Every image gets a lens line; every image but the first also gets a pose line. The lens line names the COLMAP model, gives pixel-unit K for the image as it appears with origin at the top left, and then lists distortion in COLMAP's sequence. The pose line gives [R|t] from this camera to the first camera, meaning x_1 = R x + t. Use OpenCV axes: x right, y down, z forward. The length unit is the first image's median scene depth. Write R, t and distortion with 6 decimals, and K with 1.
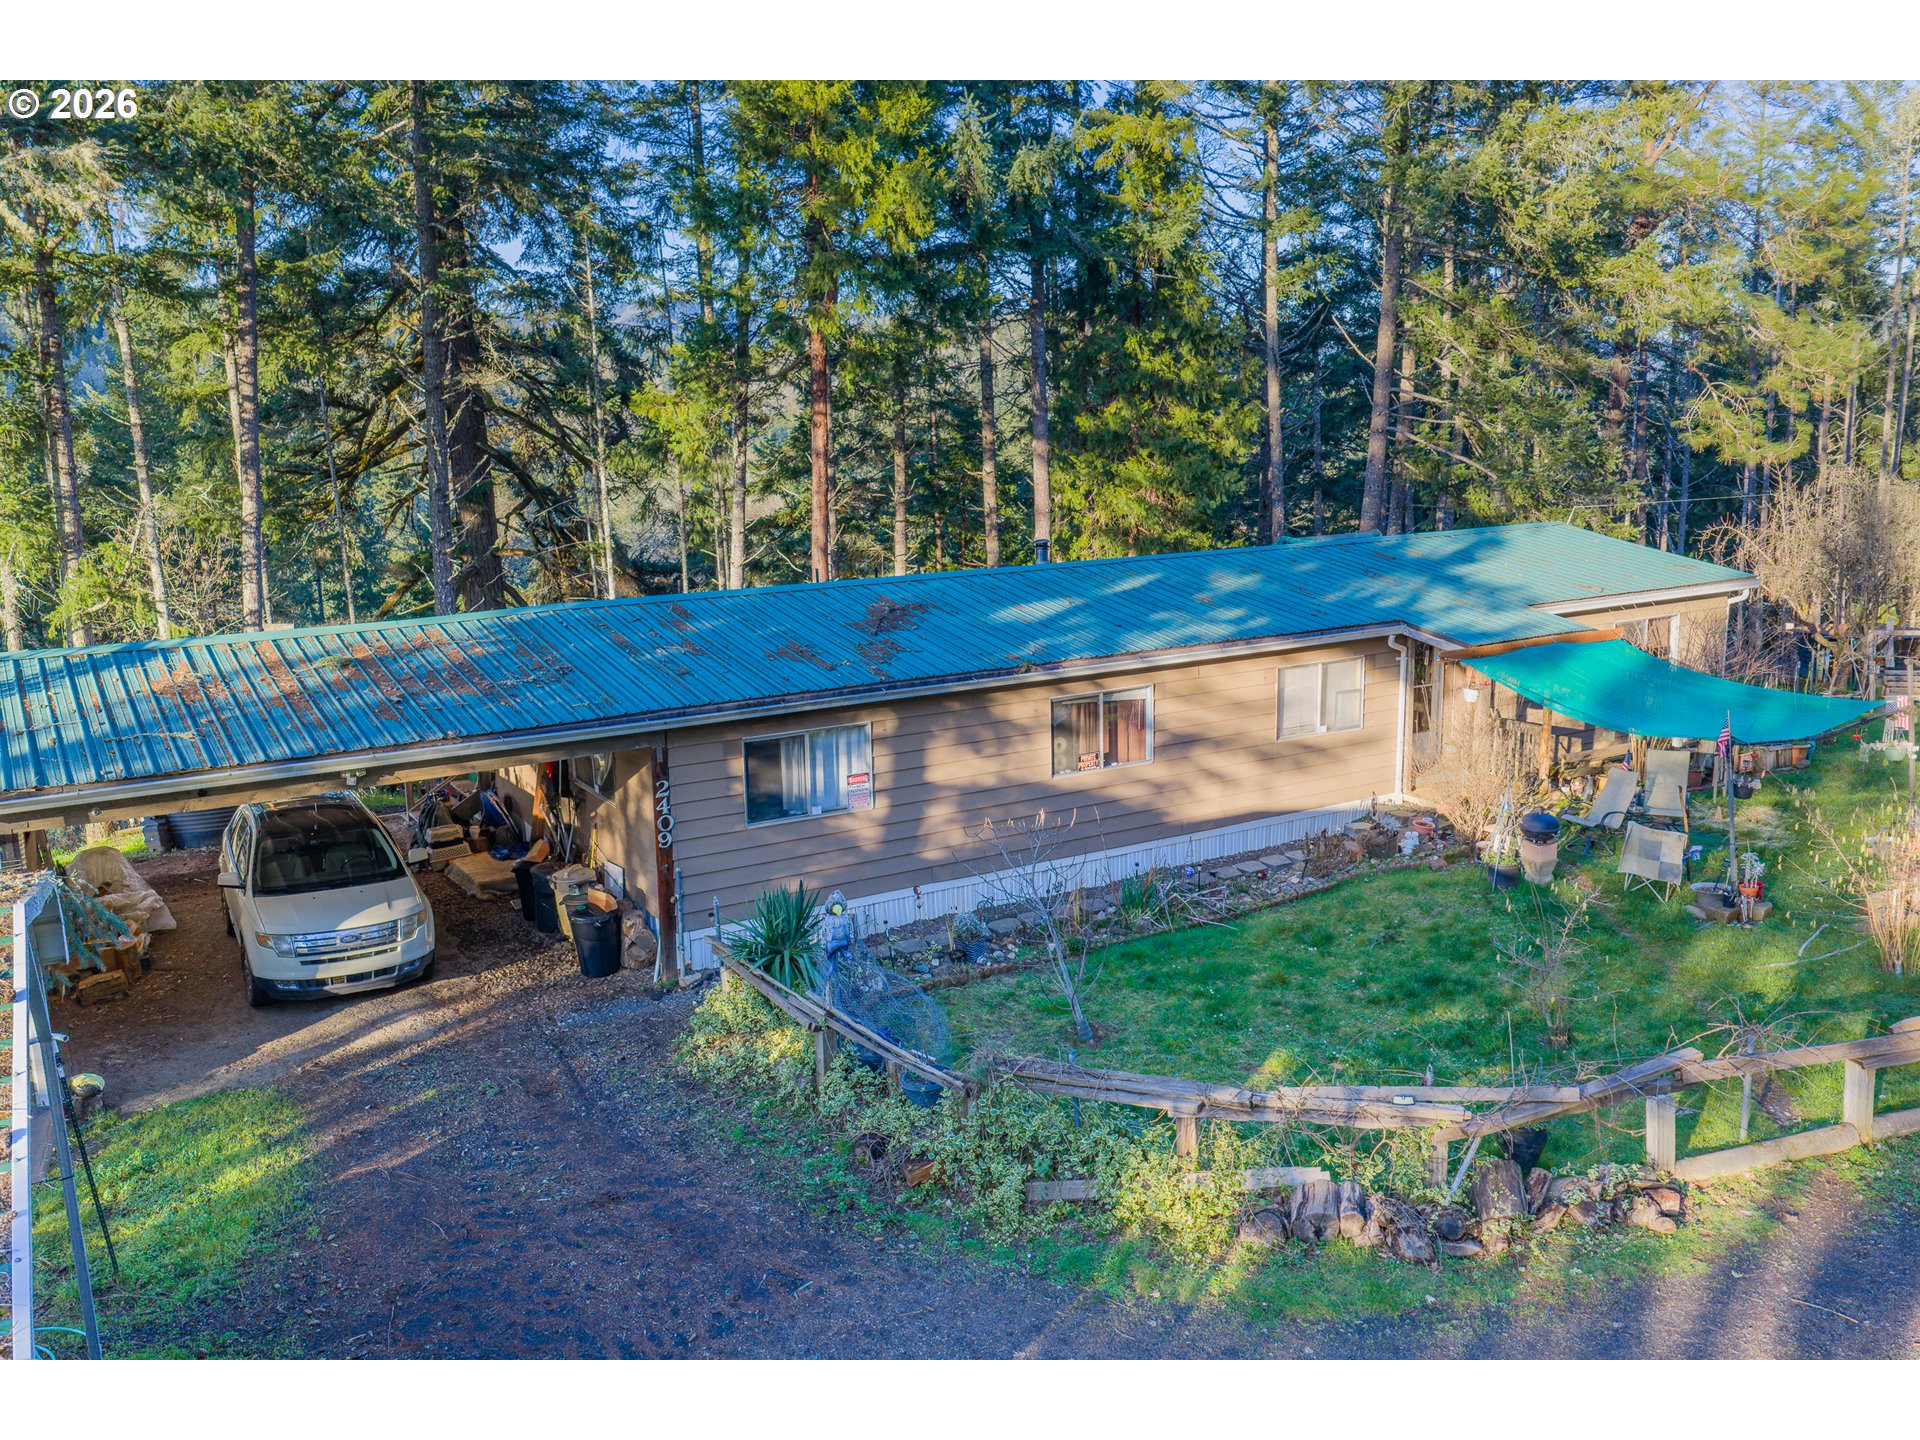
lens RADIAL K [[1569.9, 0, 963.5], [0, 1569.9, 719.5], [0, 0, 1]] dist [0.006503, -0.017339]
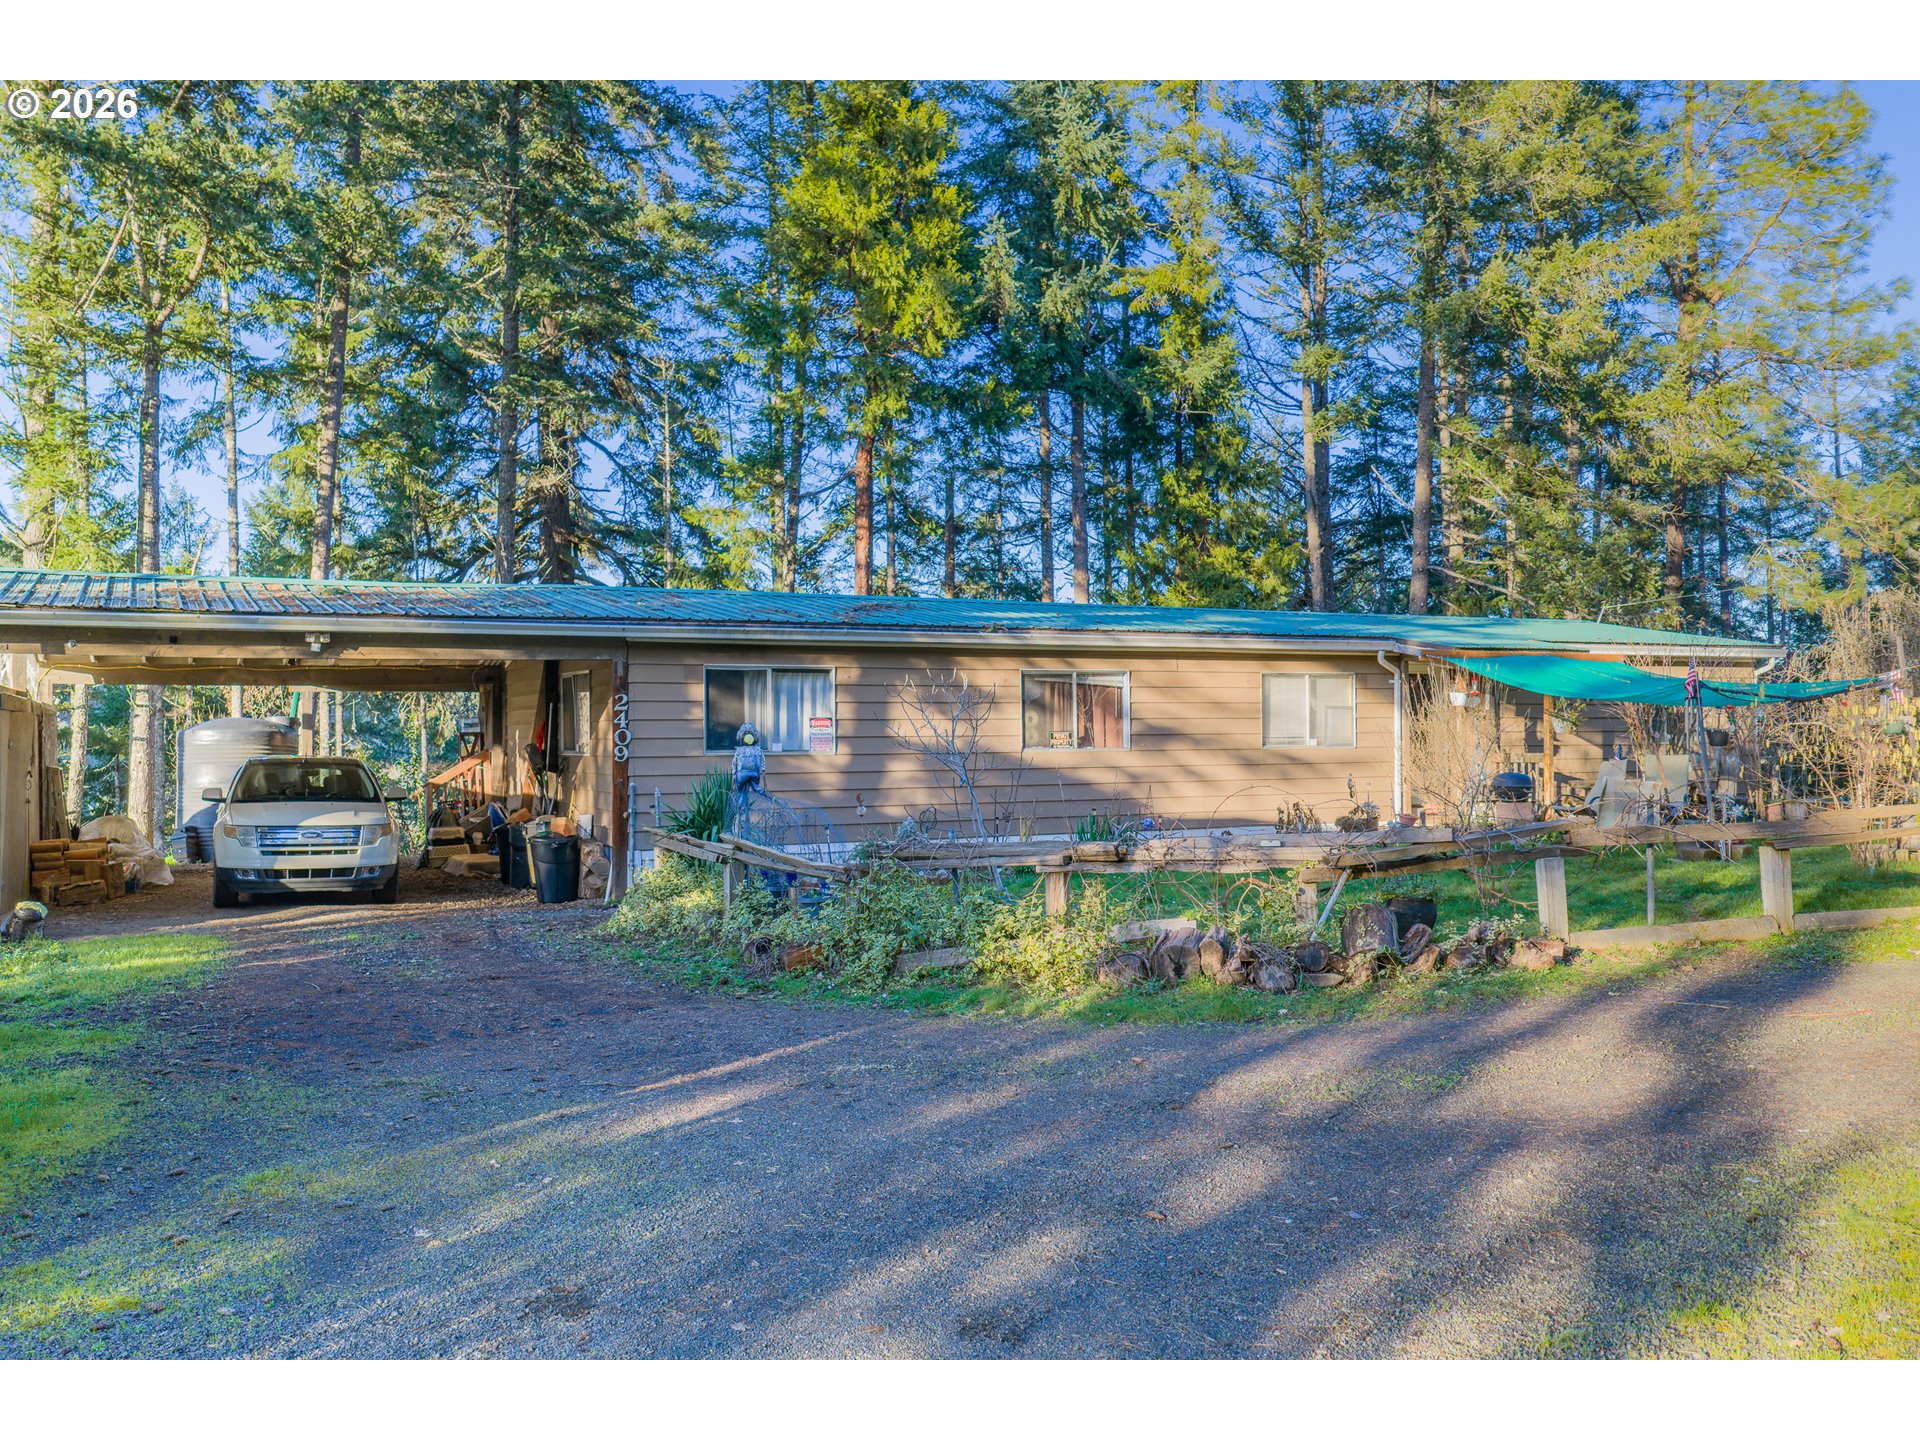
lens RADIAL K [[1569.9, 0, 956.8], [0, 1569.9, 717.7], [0, 0, 1]] dist [0.006503, -0.017339]
pose [[0.996270, 0.012861, -0.085322, 0.096320], [-0.029678, 0.979573, -0.198888, 0.209054], [0.081021, 0.200679, 0.976301, 0.009765]]
